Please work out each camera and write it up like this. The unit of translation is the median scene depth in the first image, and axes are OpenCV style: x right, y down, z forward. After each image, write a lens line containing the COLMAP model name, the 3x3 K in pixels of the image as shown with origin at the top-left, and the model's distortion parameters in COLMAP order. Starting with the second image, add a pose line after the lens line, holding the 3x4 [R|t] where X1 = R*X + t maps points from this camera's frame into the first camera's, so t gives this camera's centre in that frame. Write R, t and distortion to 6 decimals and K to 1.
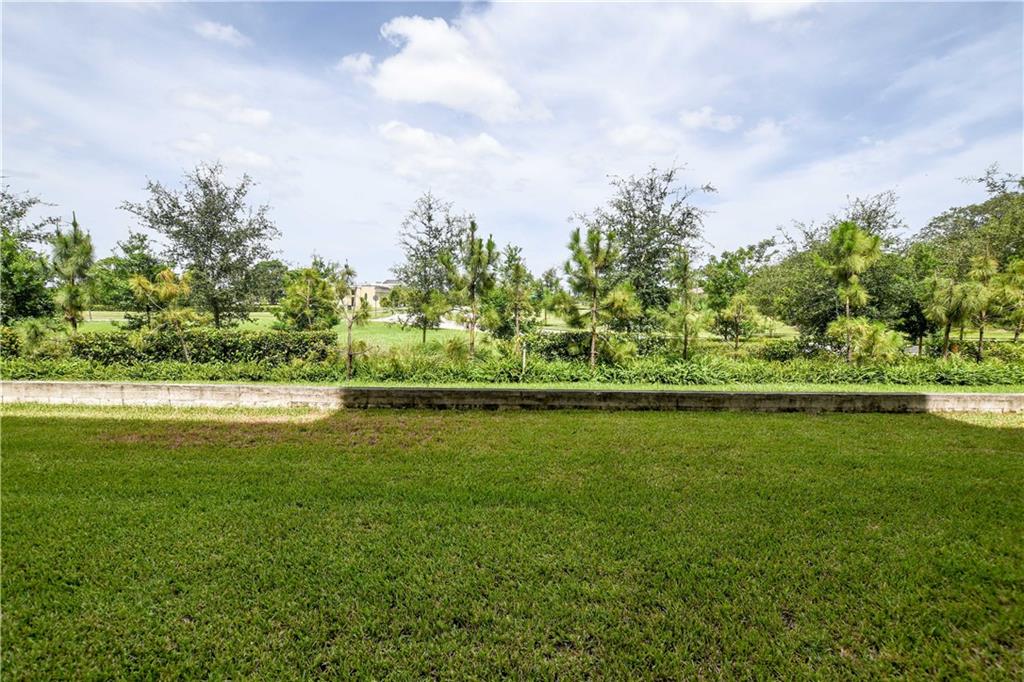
lens RADIAL K [[450.9, 0, 513.3], [0, 450.9, 342.3], [0, 0, 1]] dist [-0.037998, 0.006915]
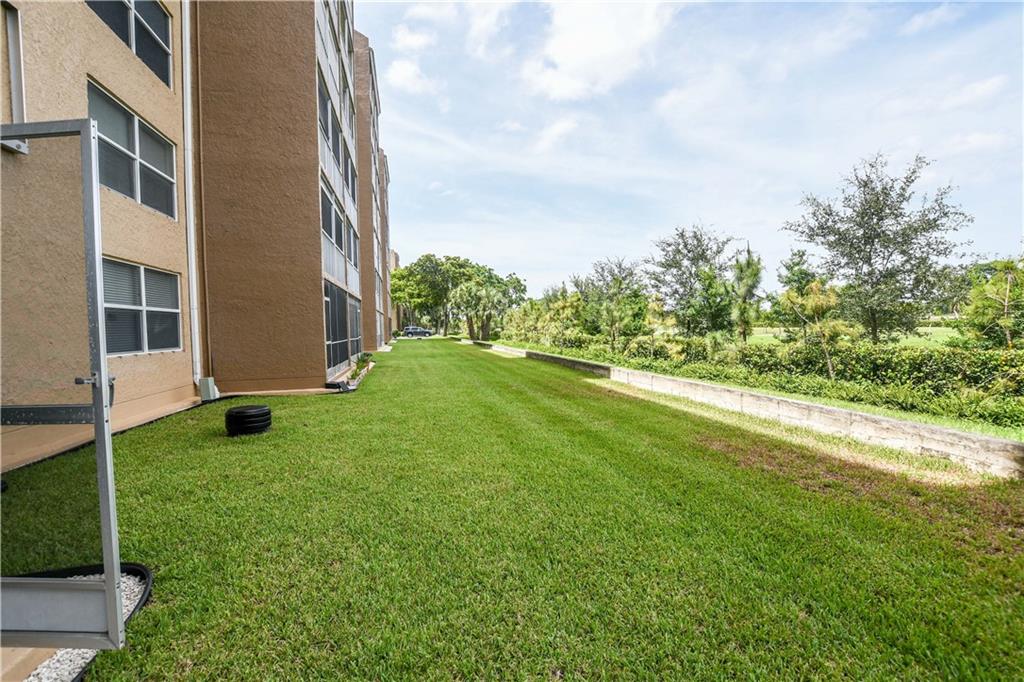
lens RADIAL K [[450.9, 0, 513.3], [0, 450.9, 342.3], [0, 0, 1]] dist [-0.037998, 0.006915]
pose [[0.238808, 0.018803, -0.970885, 0.006366], [-0.056117, 0.998409, 0.005533, 0.001329], [0.969444, 0.053162, 0.239483, 0.124845]]
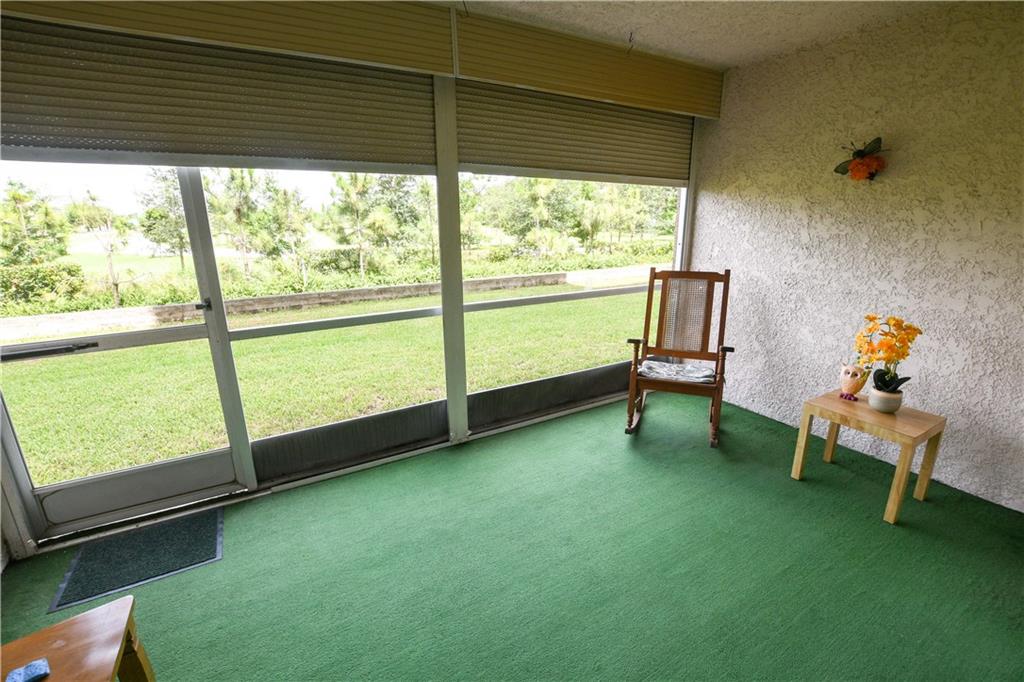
lens RADIAL K [[450.9, 0, 513.3], [0, 450.9, 342.3], [0, 0, 1]] dist [-0.037998, 0.006915]
pose [[0.860999, -0.149939, 0.486003, -0.090193], [0.059834, 0.978783, 0.195967, 0.015010], [-0.505075, -0.139648, 0.851703, -0.267085]]
